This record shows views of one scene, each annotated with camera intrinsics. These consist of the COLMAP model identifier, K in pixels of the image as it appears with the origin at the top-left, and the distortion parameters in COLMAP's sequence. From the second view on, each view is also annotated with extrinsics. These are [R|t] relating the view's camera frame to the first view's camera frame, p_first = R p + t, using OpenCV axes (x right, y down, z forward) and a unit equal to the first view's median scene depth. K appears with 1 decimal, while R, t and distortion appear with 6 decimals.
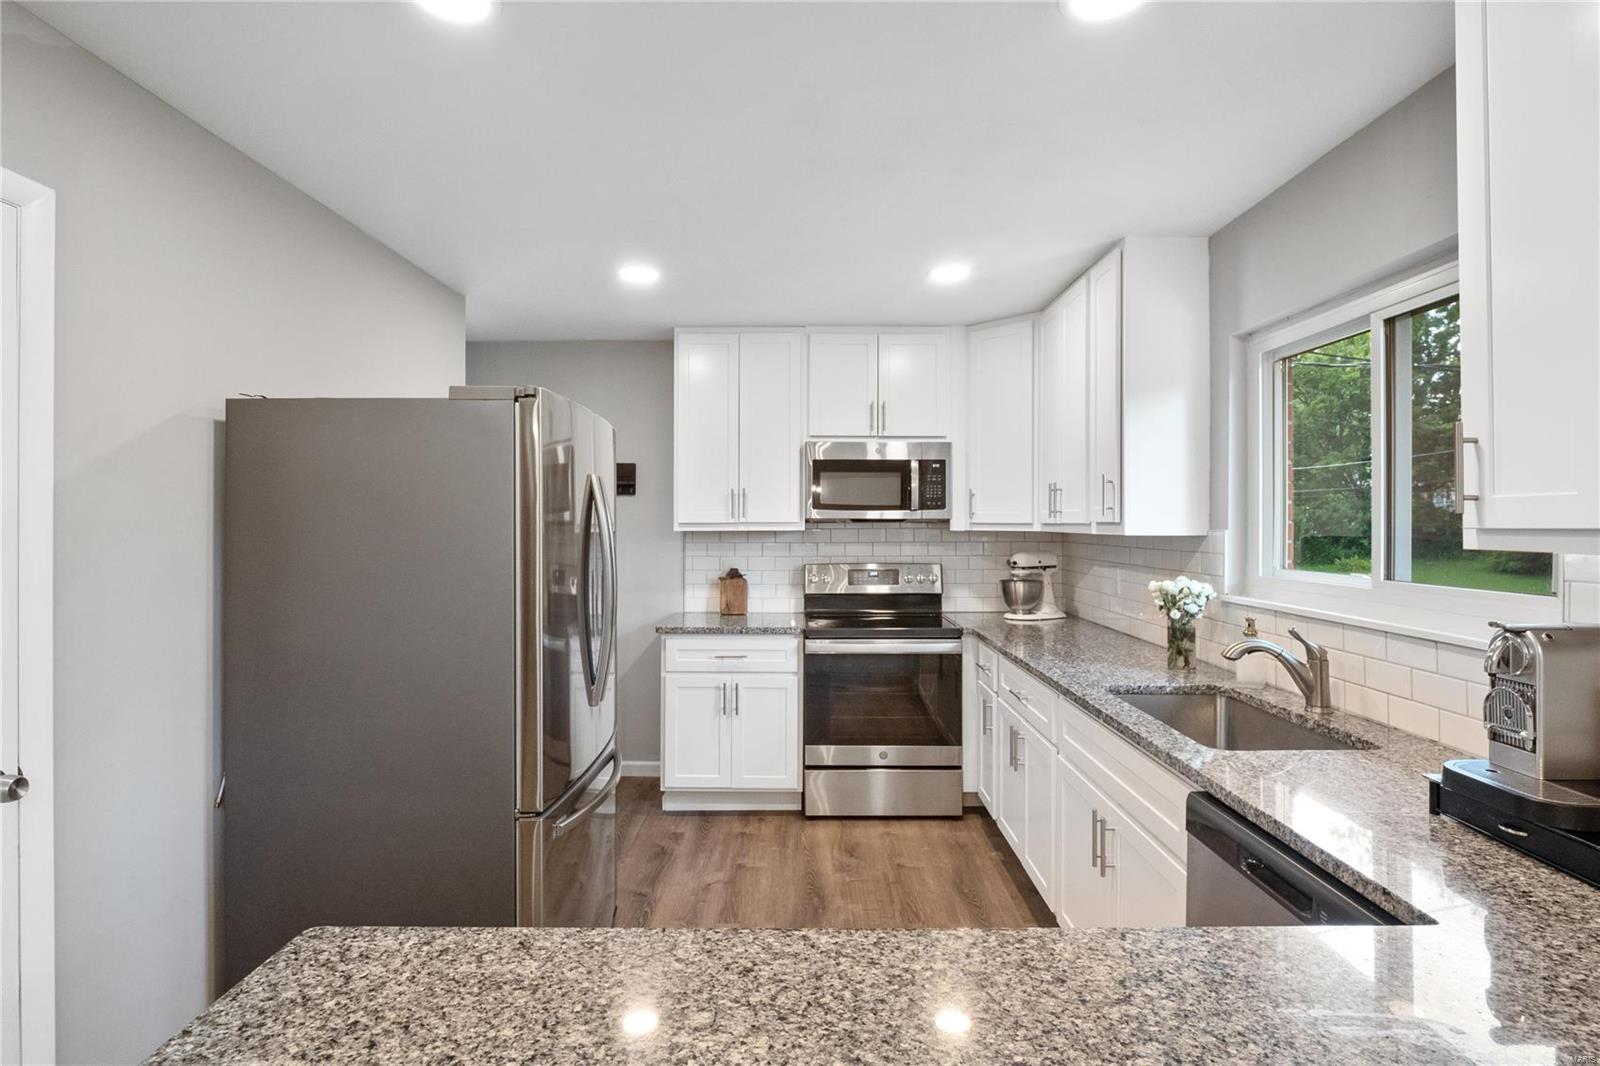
lens RADIAL K [[787.7, 0, 805.7], [0, 787.7, 515.5], [0, 0, 1]] dist [-0.009288, -0.000342]
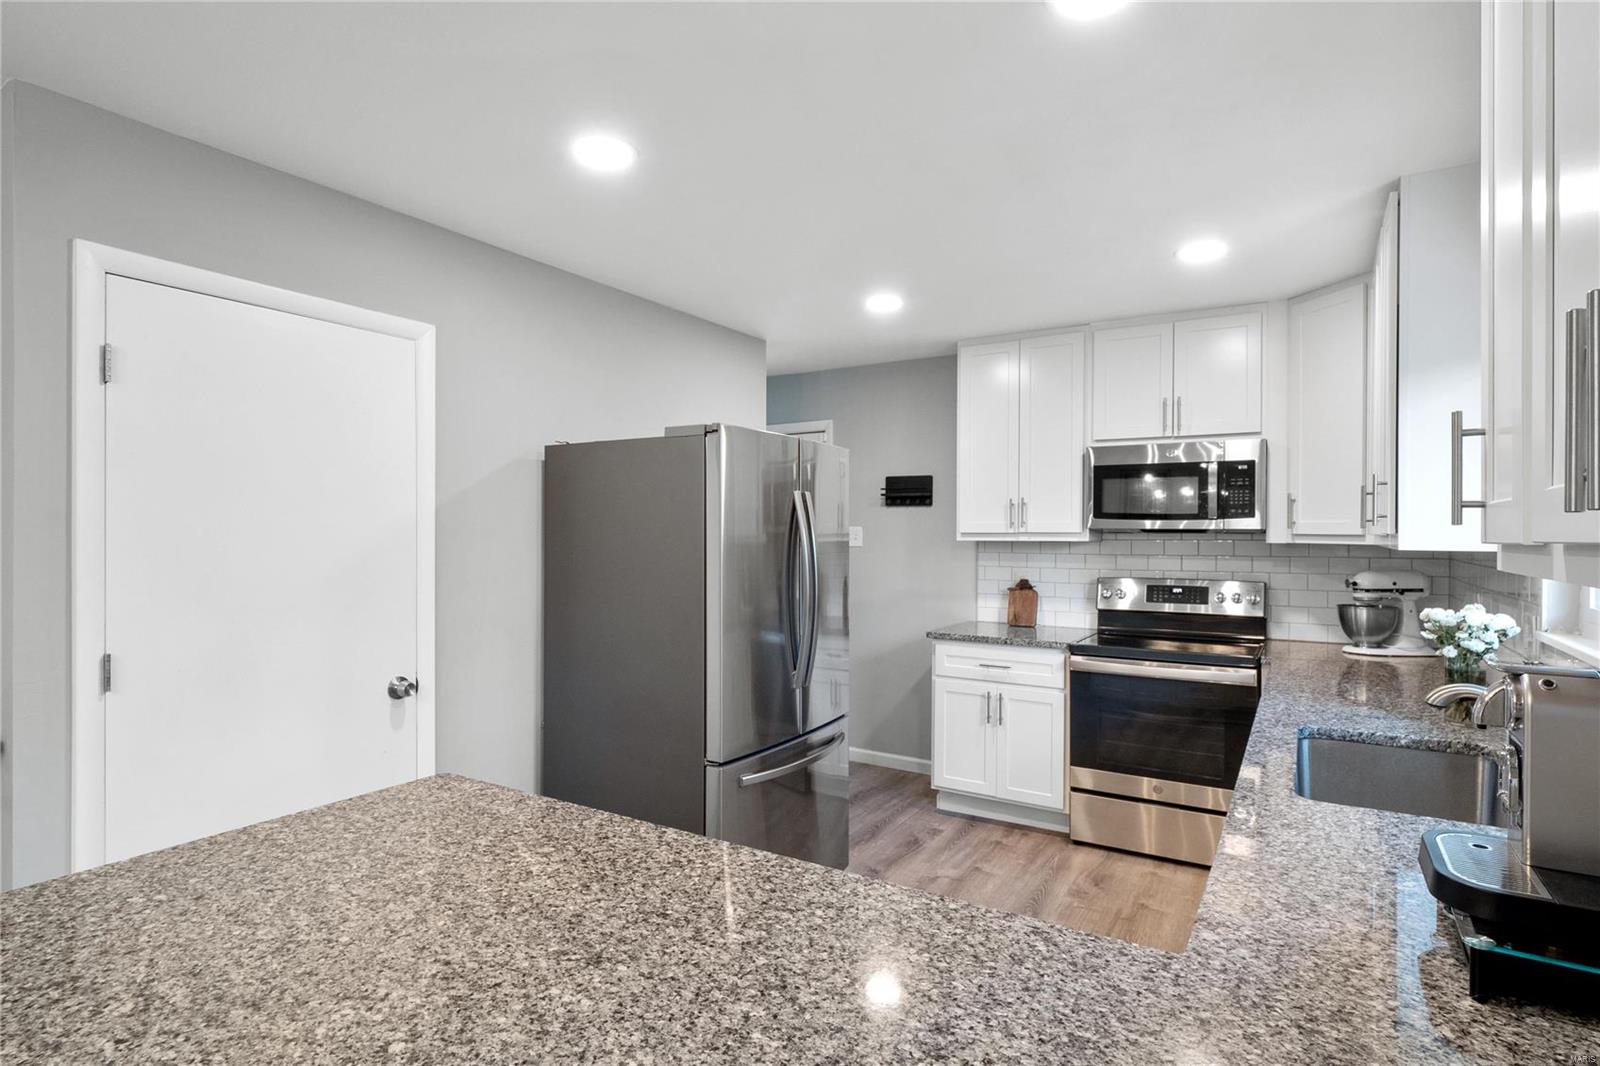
lens RADIAL K [[828.1, 0, 800.0], [0, 828.1, 533.0], [0, 0, 1]] dist [-0.000583, -0.000390]
pose [[0.849924, 0.003507, -0.526894, 0.252624], [0.001495, 0.999958, 0.009067, -0.000514], [0.526904, -0.008494, 0.849882, -0.027829]]
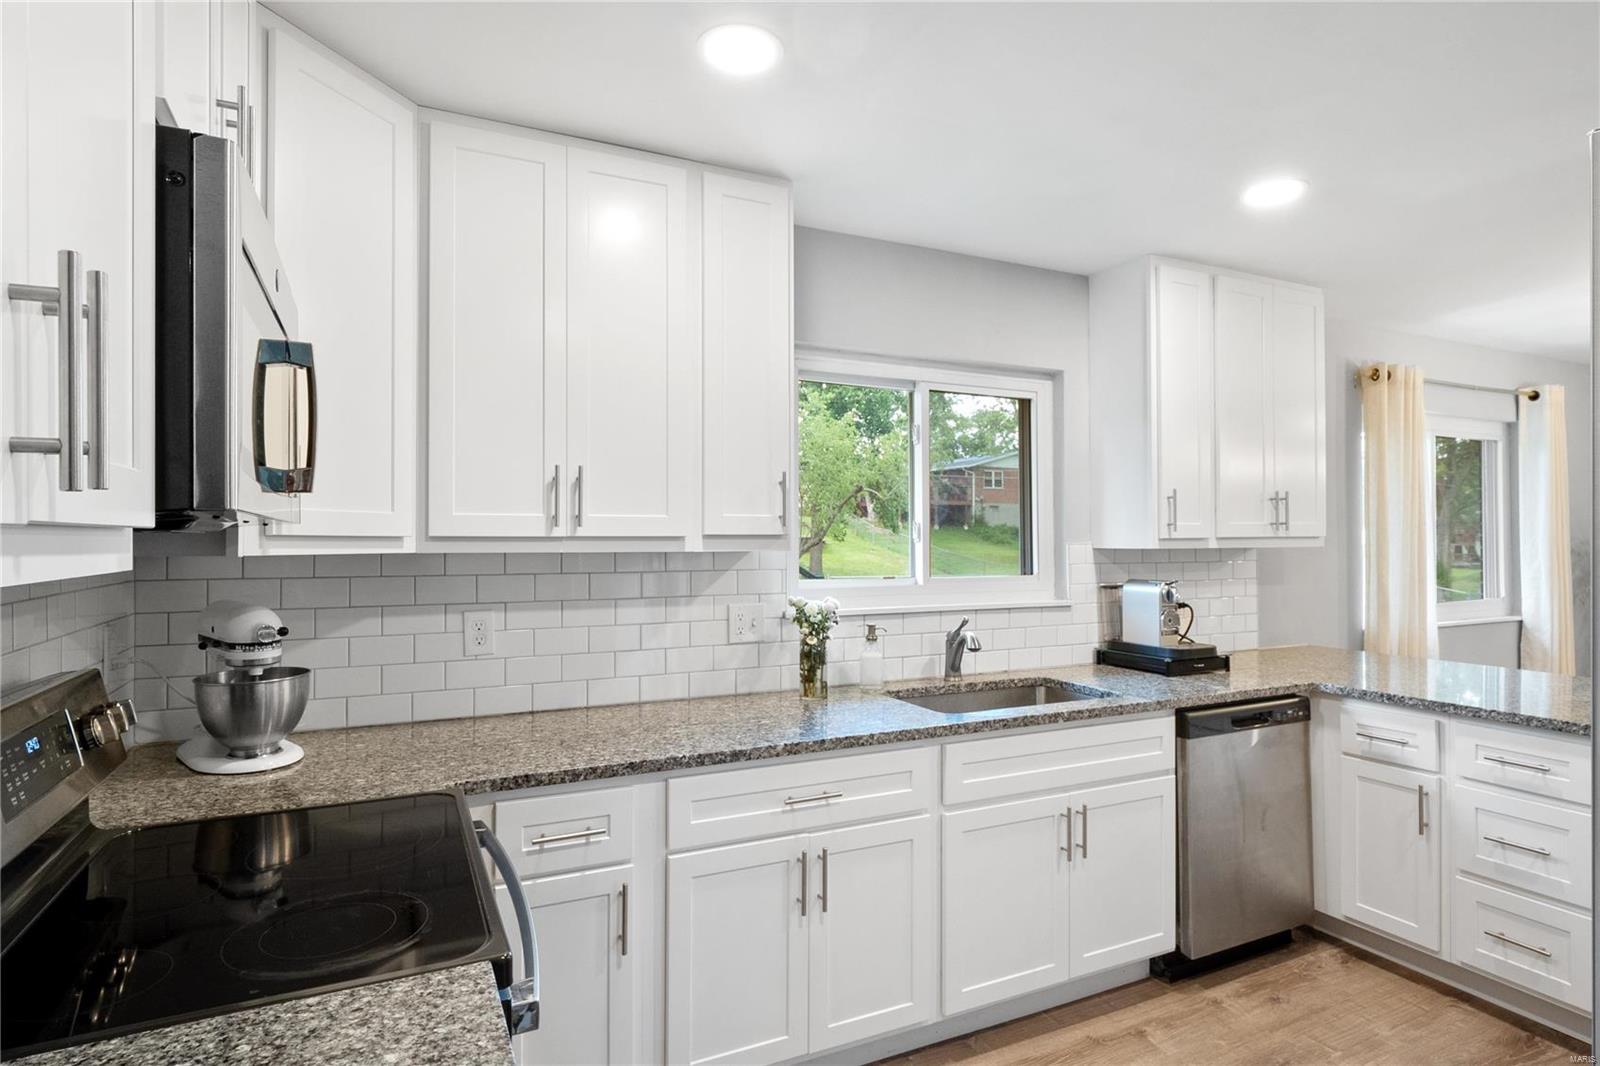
lens RADIAL K [[828.1, 0, 800.0], [0, 828.1, 533.0], [0, 0, 1]] dist [-0.000583, -0.000390]
pose [[-0.426489, 0.006663, 0.904468, -0.278013], [-0.006189, 0.999928, -0.010284, 0.011535], [-0.904471, -0.009984, -0.426417, 1.033294]]
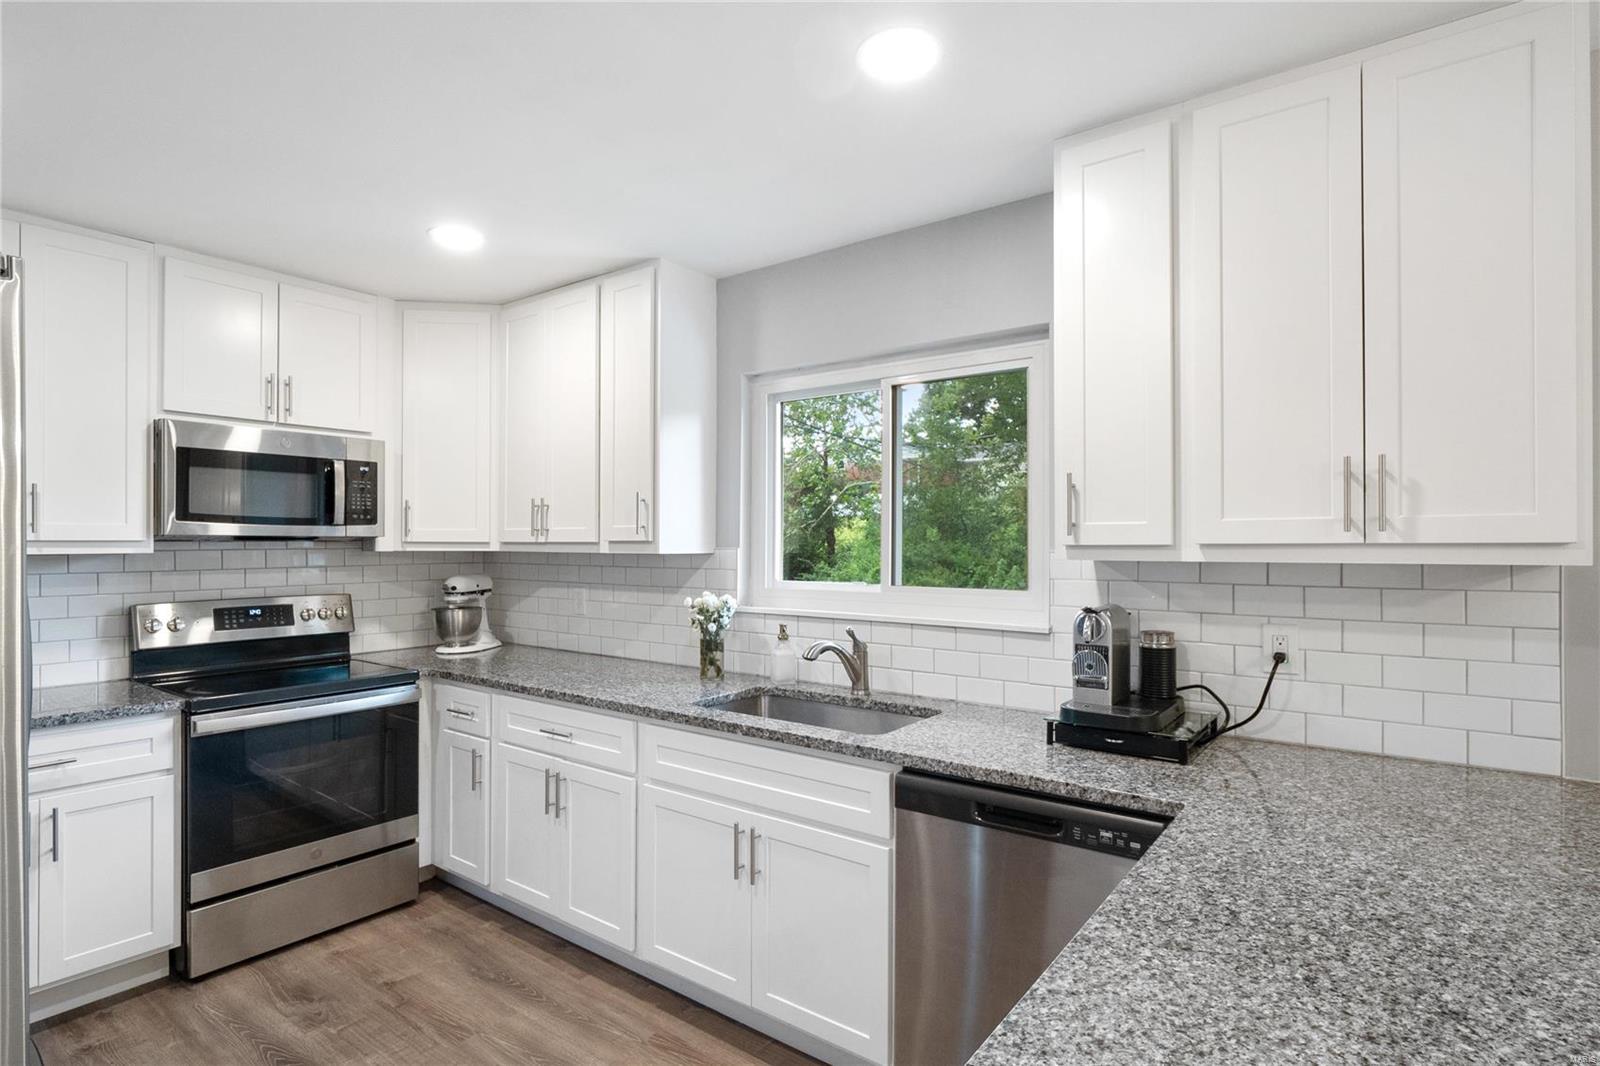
lens RADIAL K [[814.5, 0, 800.4], [0, 814.5, 538.7], [0, 0, 1]] dist [-0.006654, -0.000036]
pose [[0.598575, 0.002671, 0.801062, -0.245509], [-0.006952, 0.999974, 0.001860, 0.001889], [-0.801036, -0.006682, 0.598579, 0.174943]]
